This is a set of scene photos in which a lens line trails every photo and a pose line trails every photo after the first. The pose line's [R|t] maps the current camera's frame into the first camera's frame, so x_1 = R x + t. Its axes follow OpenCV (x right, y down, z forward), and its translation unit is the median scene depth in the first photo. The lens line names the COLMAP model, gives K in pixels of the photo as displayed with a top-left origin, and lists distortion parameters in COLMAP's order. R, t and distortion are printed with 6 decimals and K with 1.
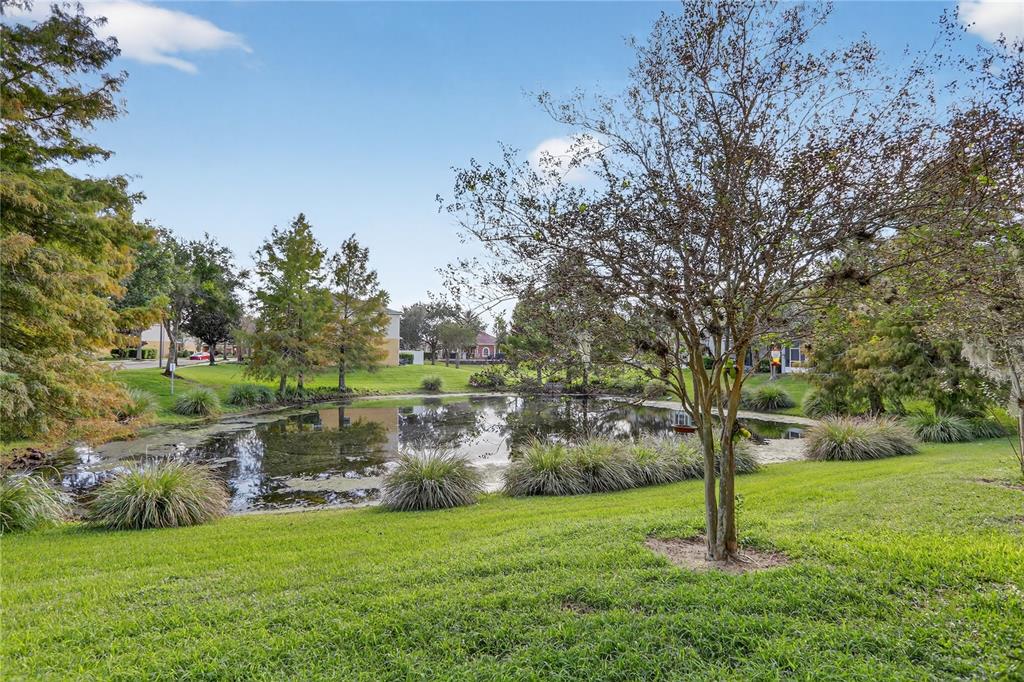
lens RADIAL K [[498.2, 0, 514.0], [0, 498.2, 352.9], [0, 0, 1]] dist [-0.078666, 0.044490]
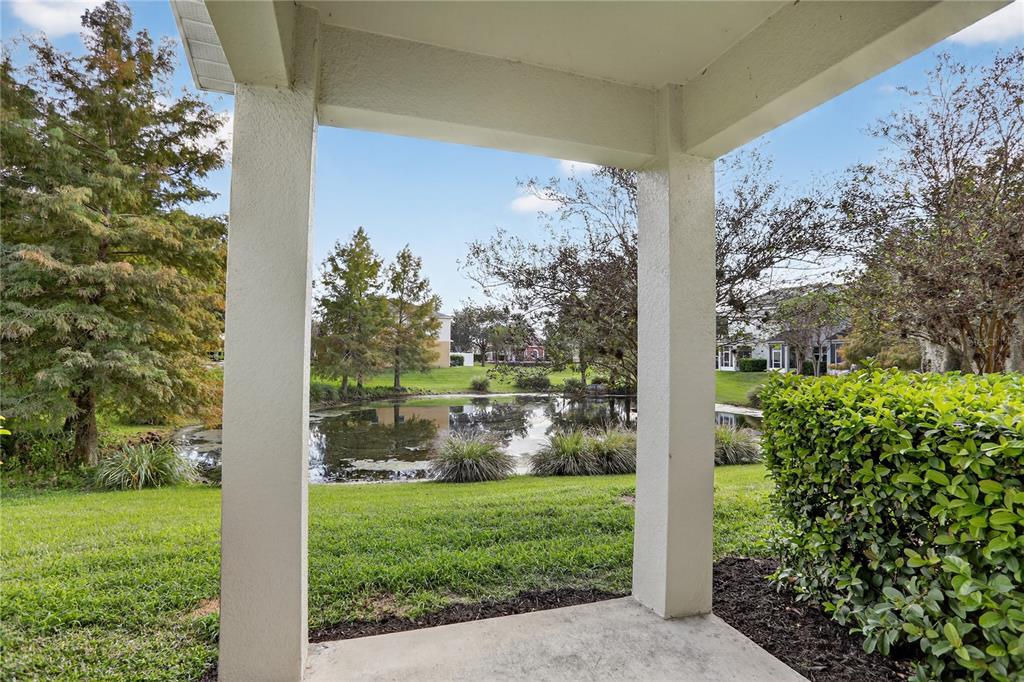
lens RADIAL K [[500.6, 0, 509.6], [0, 500.6, 359.9], [0, 0, 1]] dist [-0.055624, 0.025068]
pose [[0.993633, 0.002821, -0.112634, 0.019713], [-0.001707, 0.999949, 0.009981, -0.000194], [0.112656, -0.009726, 0.993586, -0.061032]]
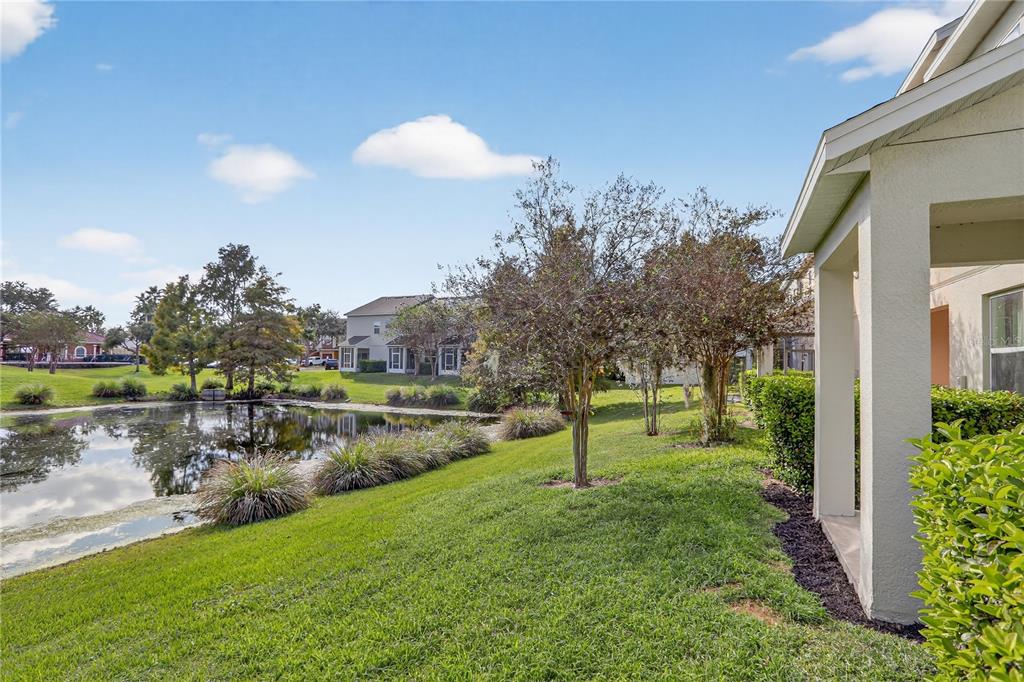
lens RADIAL K [[500.6, 0, 509.6], [0, 500.6, 359.9], [0, 0, 1]] dist [-0.055624, 0.025068]
pose [[0.752694, 0.004845, 0.658353, -0.130188], [-0.011213, 0.999922, 0.005461, -0.004323], [-0.658275, -0.011493, 0.752690, -0.020642]]
